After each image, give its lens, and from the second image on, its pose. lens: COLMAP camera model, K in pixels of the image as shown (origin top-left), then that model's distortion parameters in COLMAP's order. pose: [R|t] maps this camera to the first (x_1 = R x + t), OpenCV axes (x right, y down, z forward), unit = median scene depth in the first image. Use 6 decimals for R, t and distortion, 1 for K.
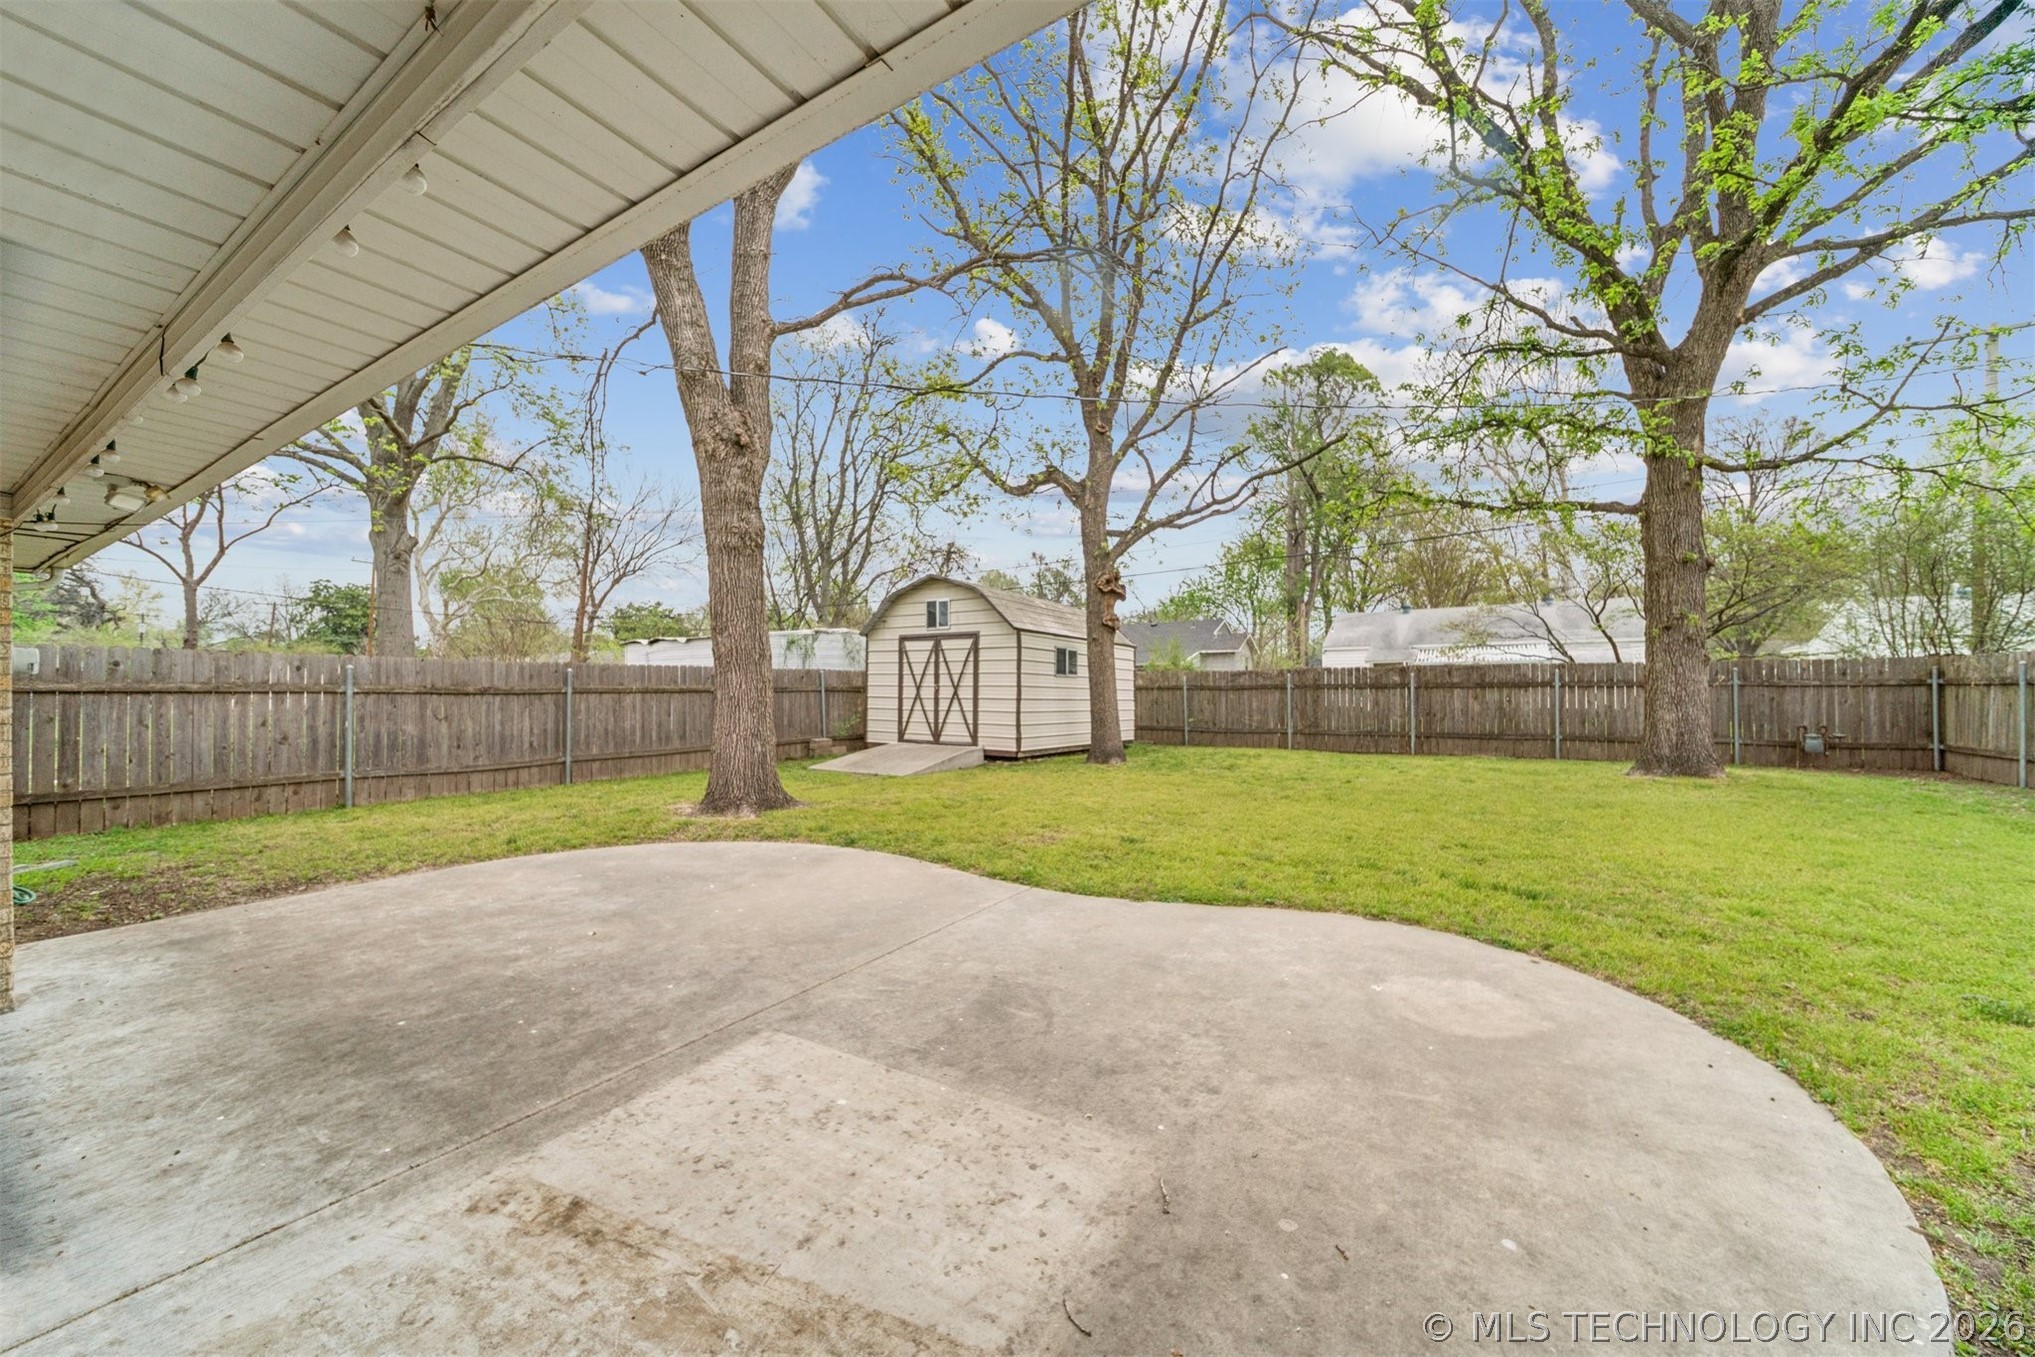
lens RADIAL K [[721.4, 0, 1029.5], [0, 721.4, 671.2], [0, 0, 1]] dist [-0.001019, -0.000120]
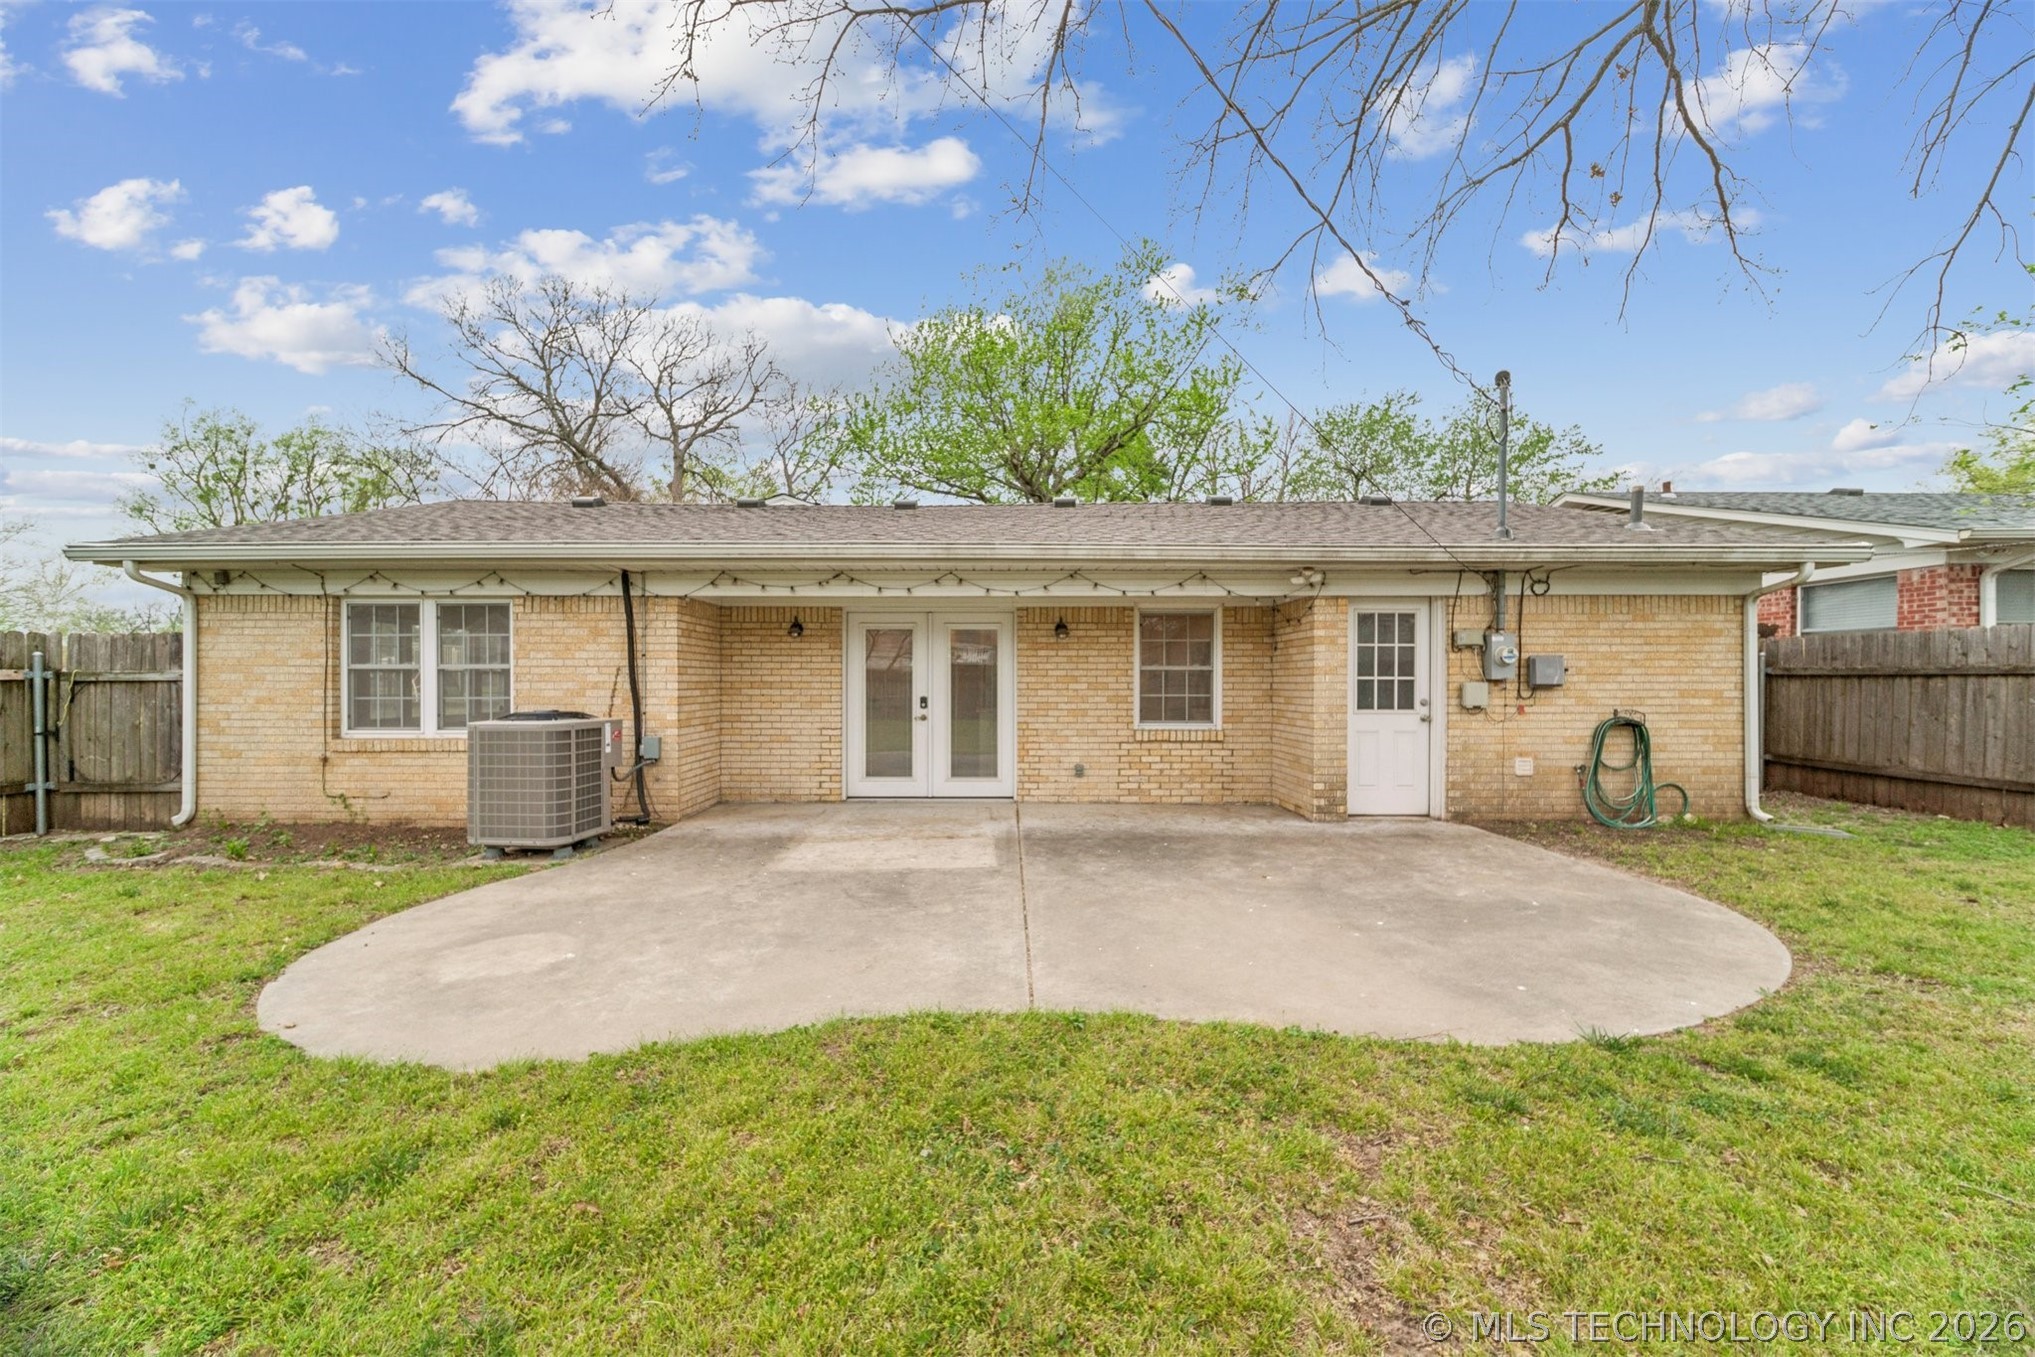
lens RADIAL K [[740.0, 0, 994.5], [0, 740.0, 682.7], [0, 0, 1]] dist [-0.001577, -0.000124]
pose [[-0.861826, 0.005712, -0.507172, 0.126032], [0.015450, 0.999768, -0.014993, 0.016767], [0.506969, -0.020757, -0.861714, 0.576564]]
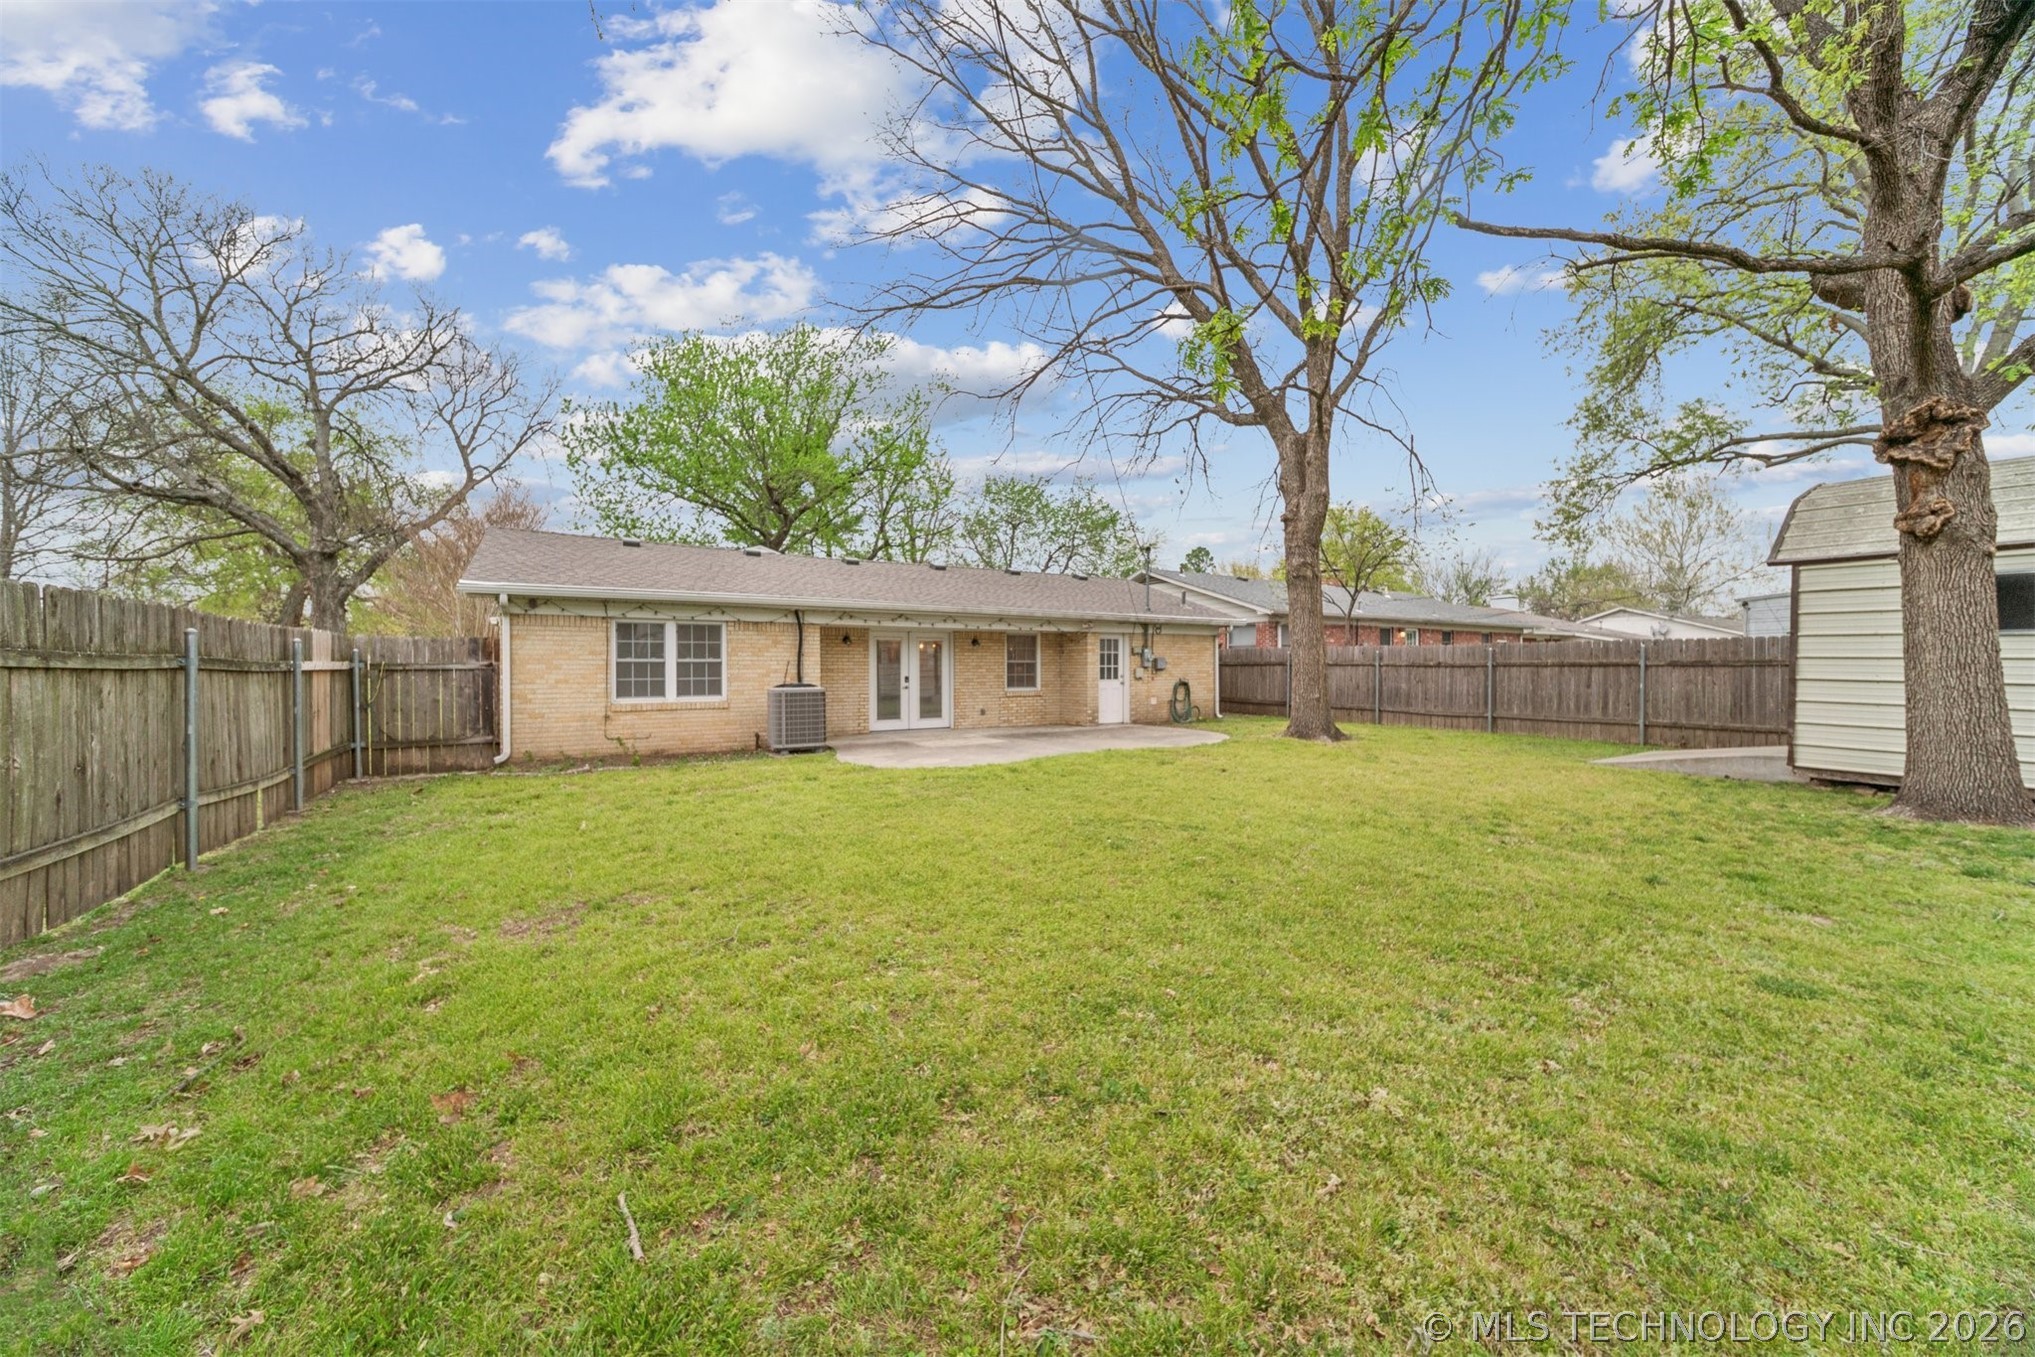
lens RADIAL K [[723.0, 0, 1030.0], [0, 723.0, 688.8], [0, 0, 1]] dist [-0.000893, -0.000201]
pose [[-0.452924, 0.032266, -0.890965, 0.799894], [0.025421, 0.999406, 0.023270, 0.016337], [0.891187, -0.012110, -0.453475, 0.706961]]
